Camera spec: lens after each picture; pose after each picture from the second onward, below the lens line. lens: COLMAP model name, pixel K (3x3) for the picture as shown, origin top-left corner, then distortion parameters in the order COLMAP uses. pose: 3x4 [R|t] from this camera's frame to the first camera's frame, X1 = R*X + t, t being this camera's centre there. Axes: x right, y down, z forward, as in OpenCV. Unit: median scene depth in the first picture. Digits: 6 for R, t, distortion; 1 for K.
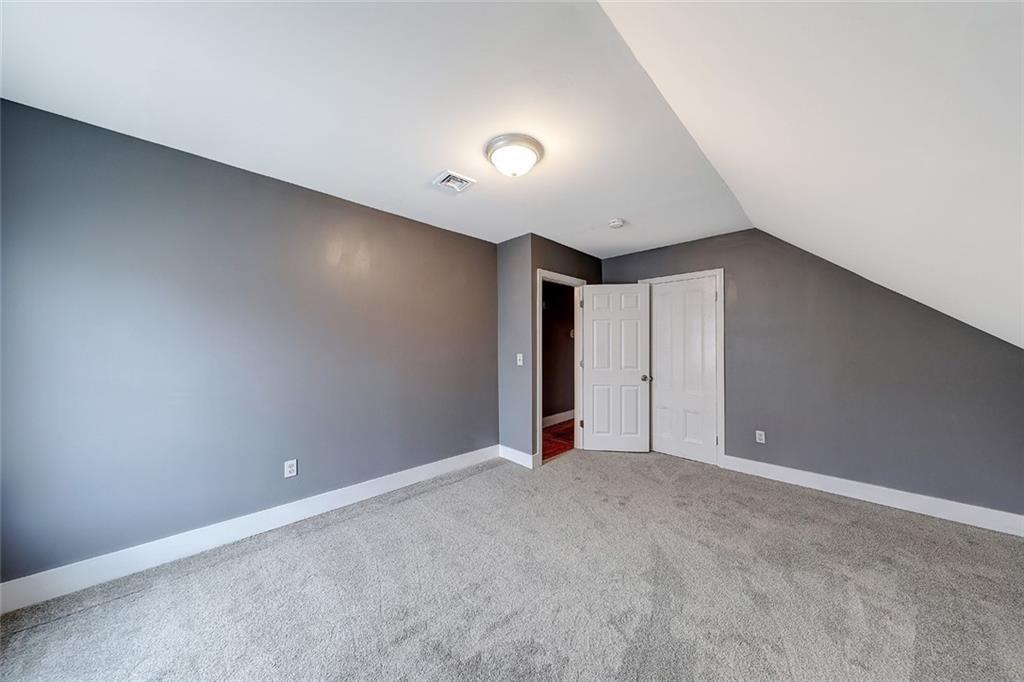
lens RADIAL K [[323.2, 0, 513.2], [0, 323.2, 340.0], [0, 0, 1]] dist [0.000641, 0.000008]
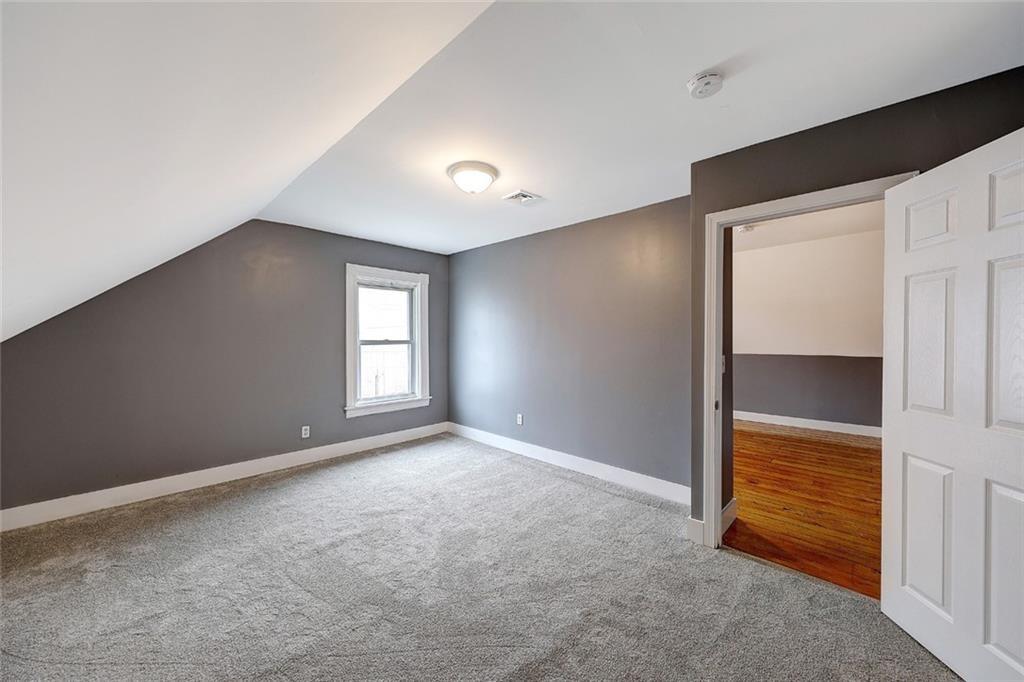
lens RADIAL K [[366.7, 0, 514.5], [0, 366.7, 339.4], [0, 0, 1]] dist [-0.001175, -0.000024]
pose [[0.038130, -0.002729, -0.999269, 1.026598], [0.004973, 0.999984, -0.002541, 0.014943], [0.999260, -0.004872, 0.038143, 0.860742]]
